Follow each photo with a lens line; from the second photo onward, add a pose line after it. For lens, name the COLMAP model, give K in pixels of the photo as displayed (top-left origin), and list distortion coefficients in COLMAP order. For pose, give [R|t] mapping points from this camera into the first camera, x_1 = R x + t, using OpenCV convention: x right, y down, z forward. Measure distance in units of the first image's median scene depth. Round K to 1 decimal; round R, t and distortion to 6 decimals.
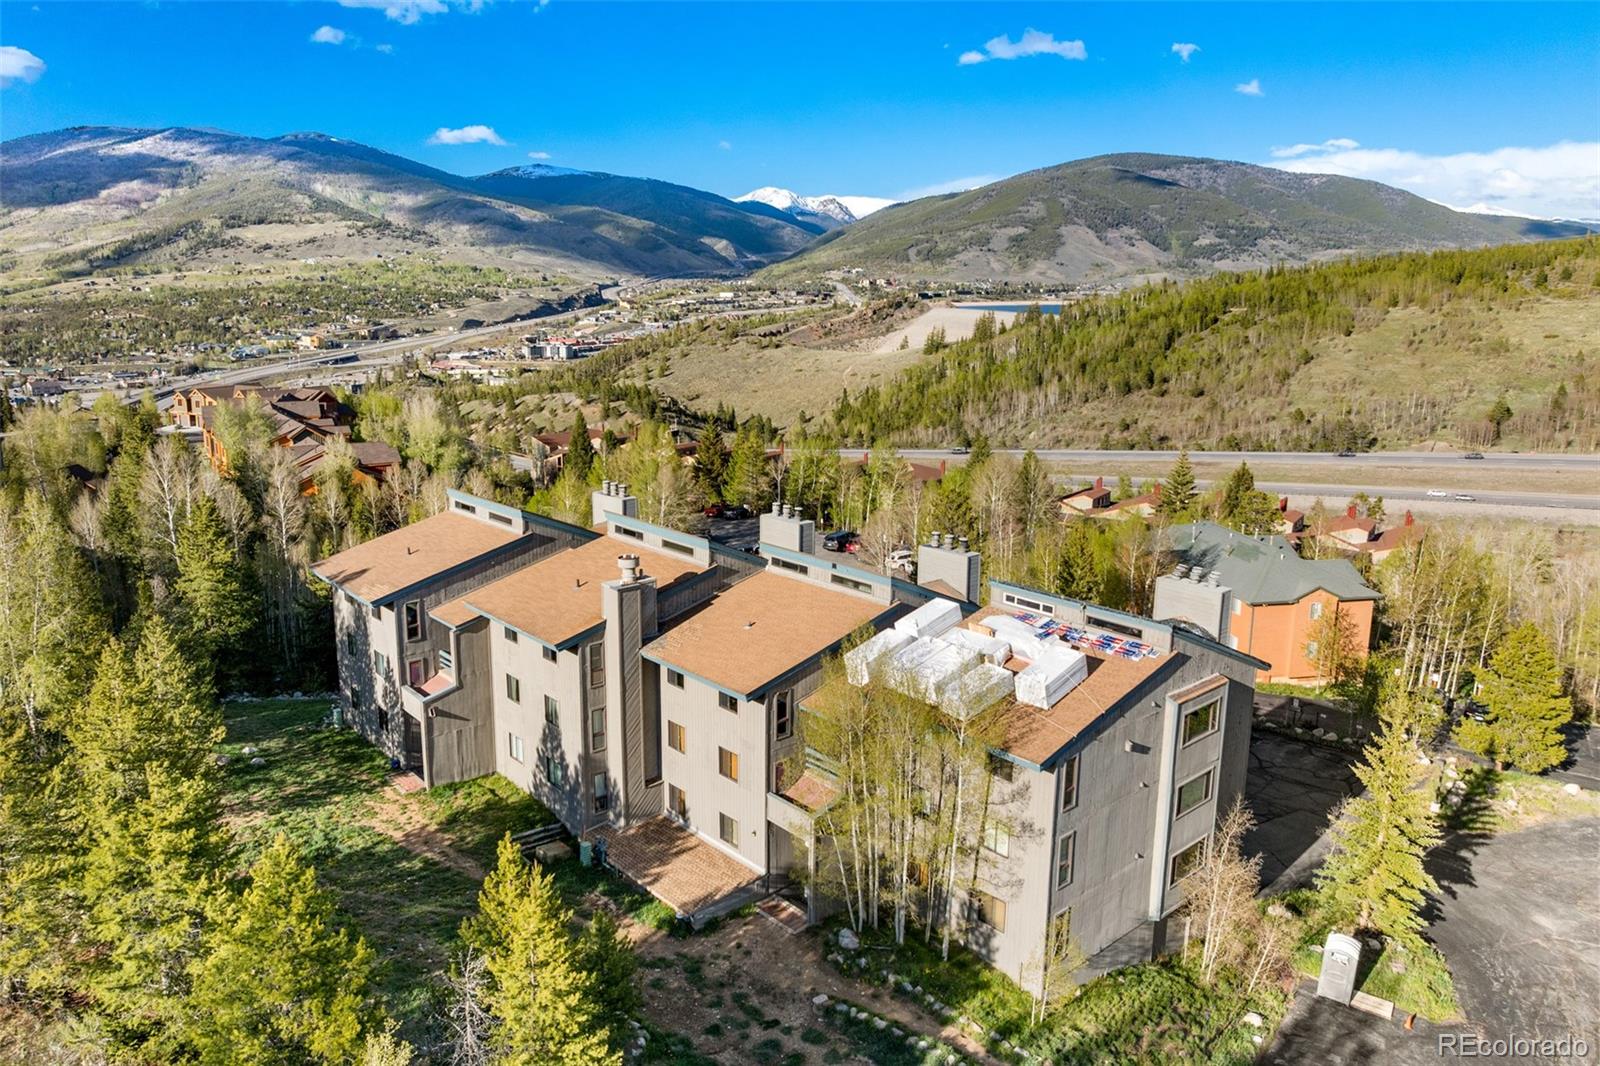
lens RADIAL K [[1135.0, 0, 808.3], [0, 1135.0, 534.6], [0, 0, 1]] dist [-0.084080, 0.055956]
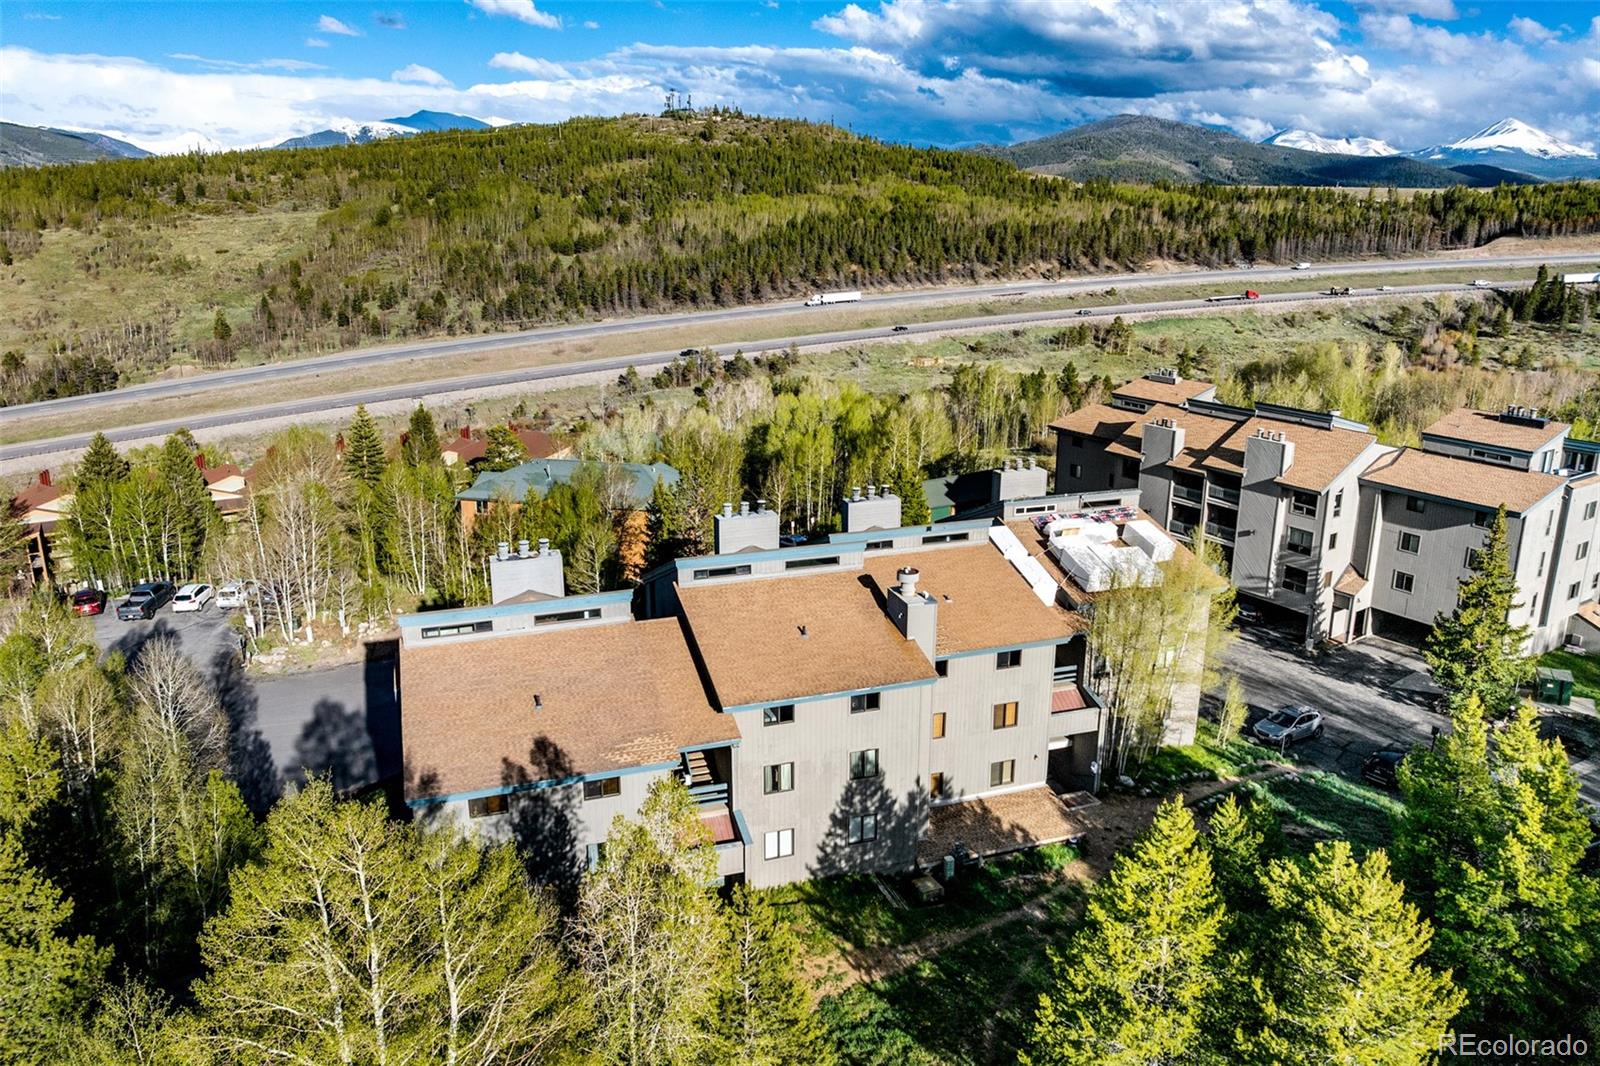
lens RADIAL K [[1135.0, 0, 808.3], [0, 1135.0, 534.6], [0, 0, 1]] dist [-0.084080, 0.055956]
pose [[0.382711, -0.267343, 0.884342, -0.134763], [0.197704, 0.958741, 0.204276, -0.028999], [-0.902466, 0.096659, 0.419775, 0.084491]]
